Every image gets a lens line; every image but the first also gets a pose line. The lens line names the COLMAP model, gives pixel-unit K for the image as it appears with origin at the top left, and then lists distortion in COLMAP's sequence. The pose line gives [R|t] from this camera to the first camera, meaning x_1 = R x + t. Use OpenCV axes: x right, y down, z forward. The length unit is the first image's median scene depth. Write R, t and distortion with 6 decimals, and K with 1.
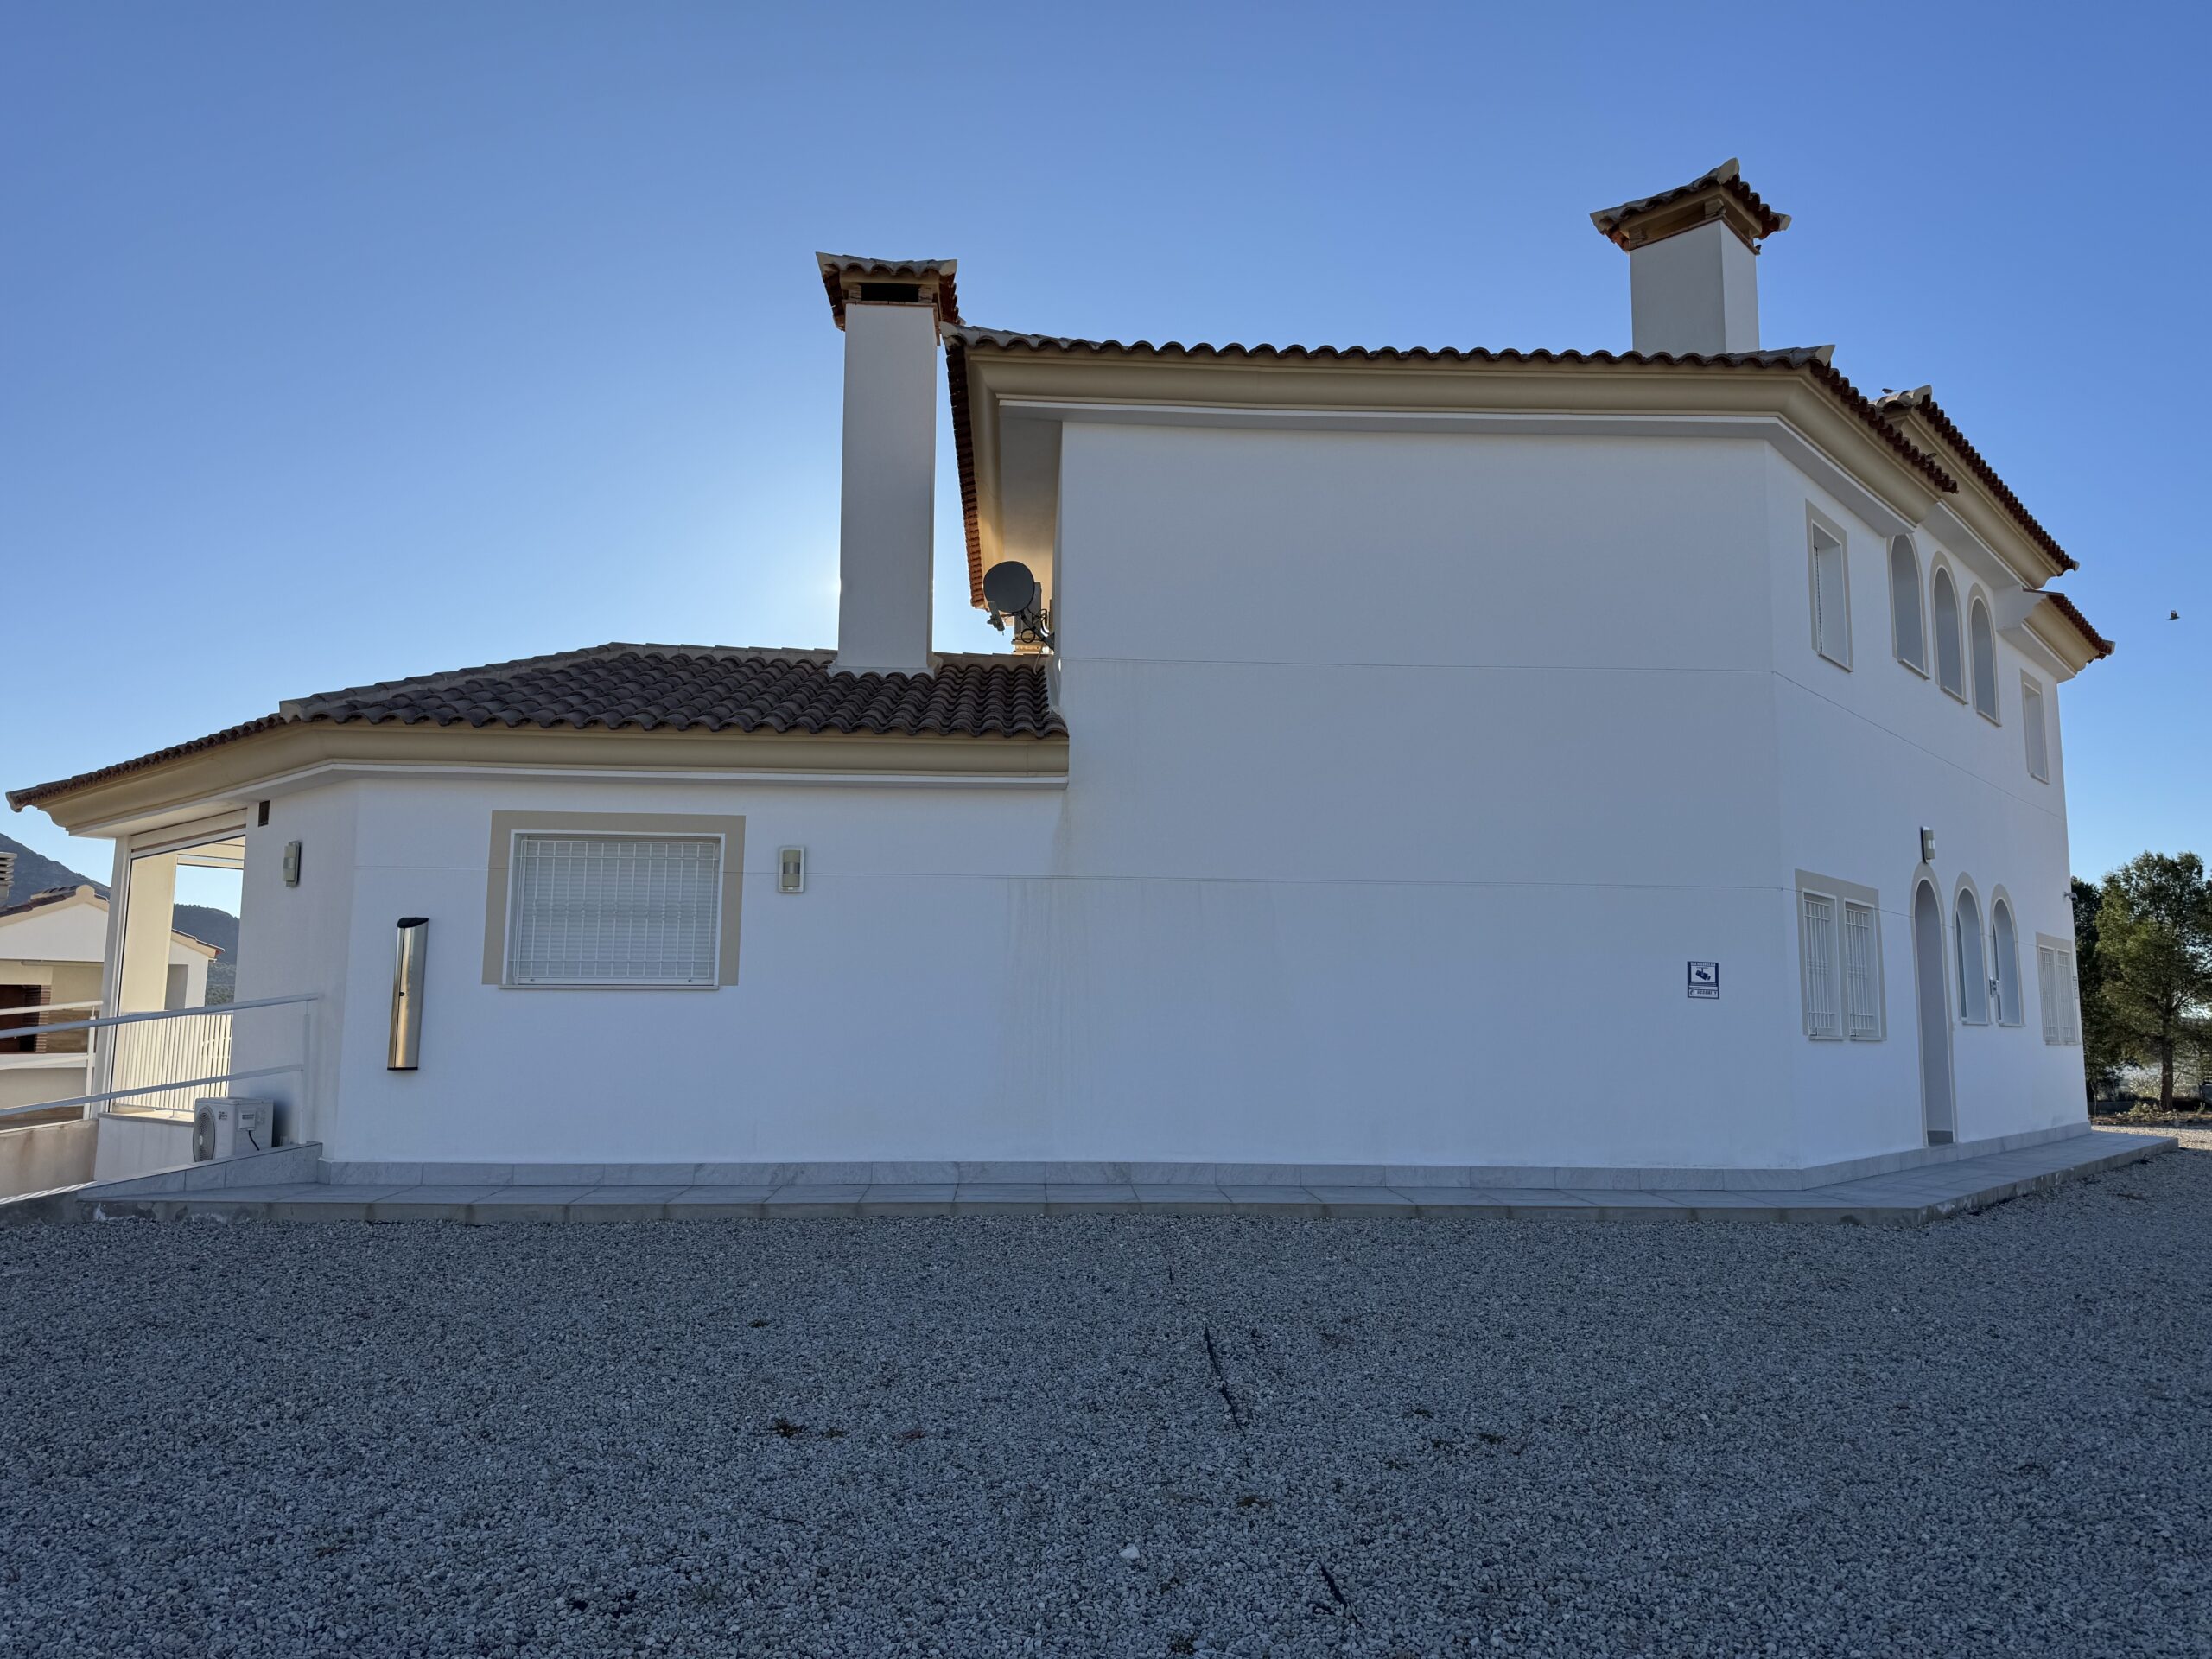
lens RADIAL K [[1652.5, 0, 1106.0], [0, 1652.5, 829.5], [0, 0, 1]] dist [-0.084384, -0.003272]
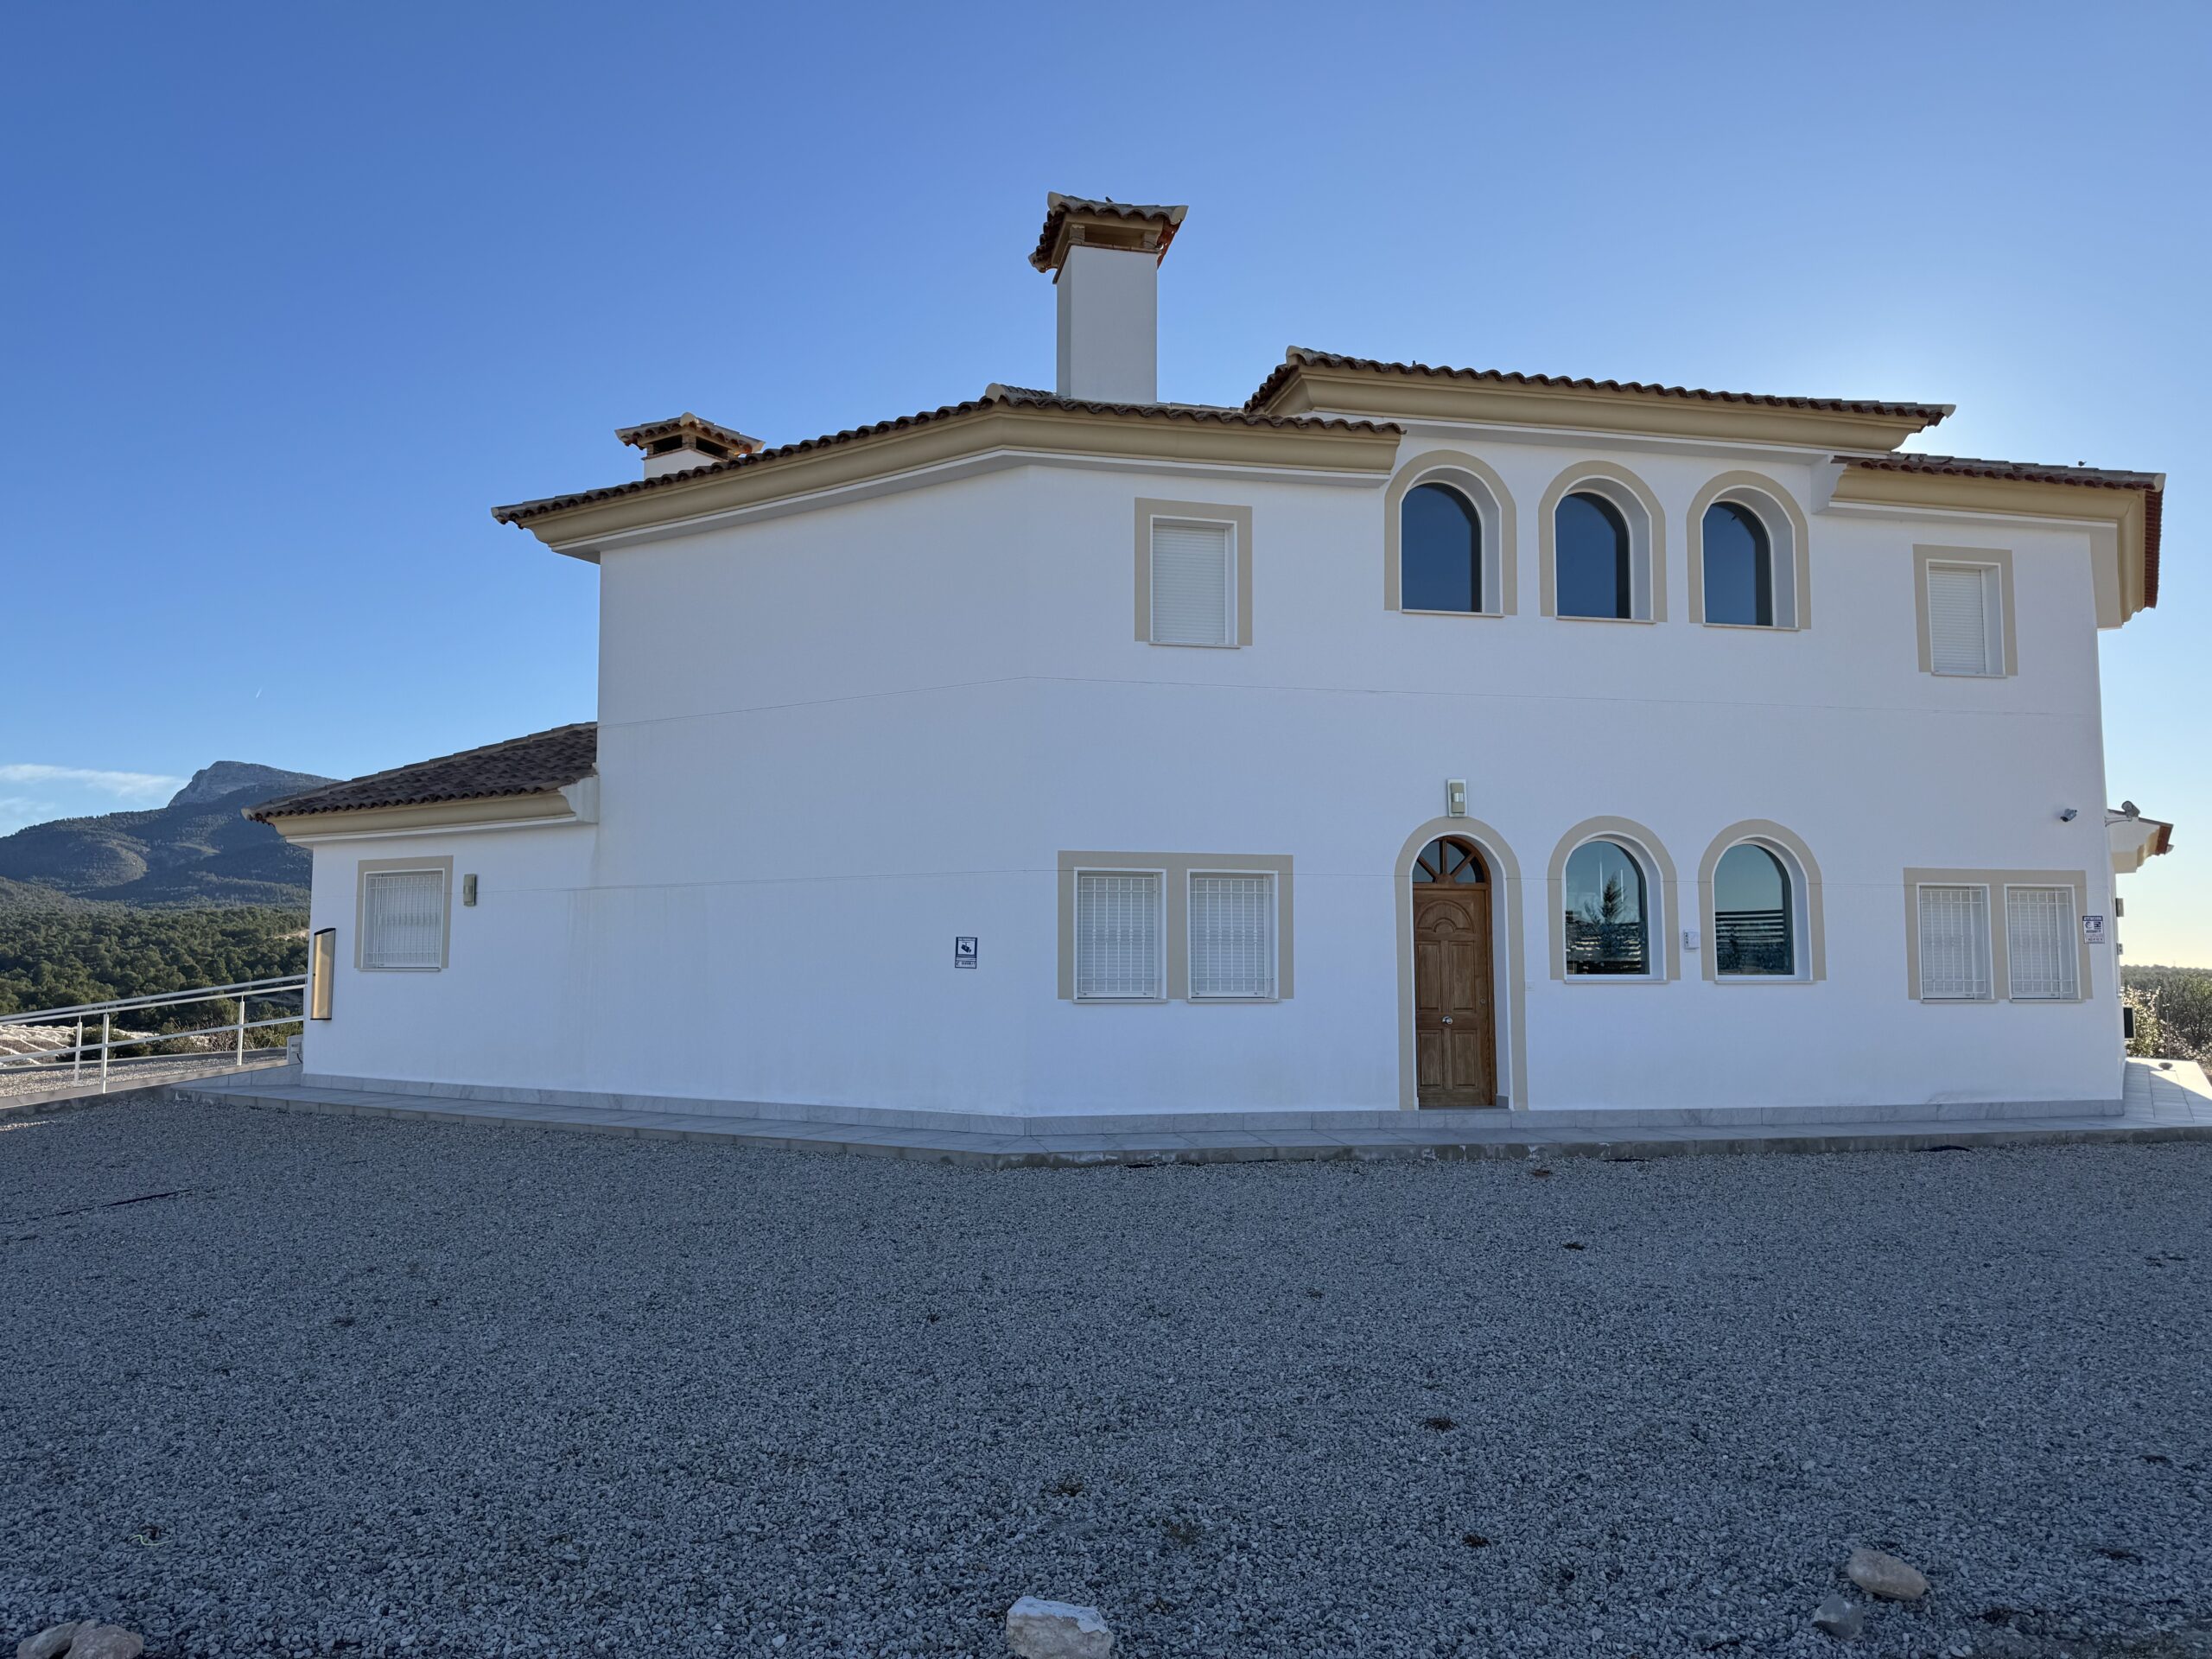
lens RADIAL K [[1652.5, 0, 1106.0], [0, 1652.5, 829.5], [0, 0, 1]] dist [-0.084384, -0.003272]
pose [[0.803461, -0.064819, -0.591819, 1.130360], [0.053007, 0.997896, -0.037331, 0.054551], [0.592994, -0.001377, 0.805206, 0.131803]]
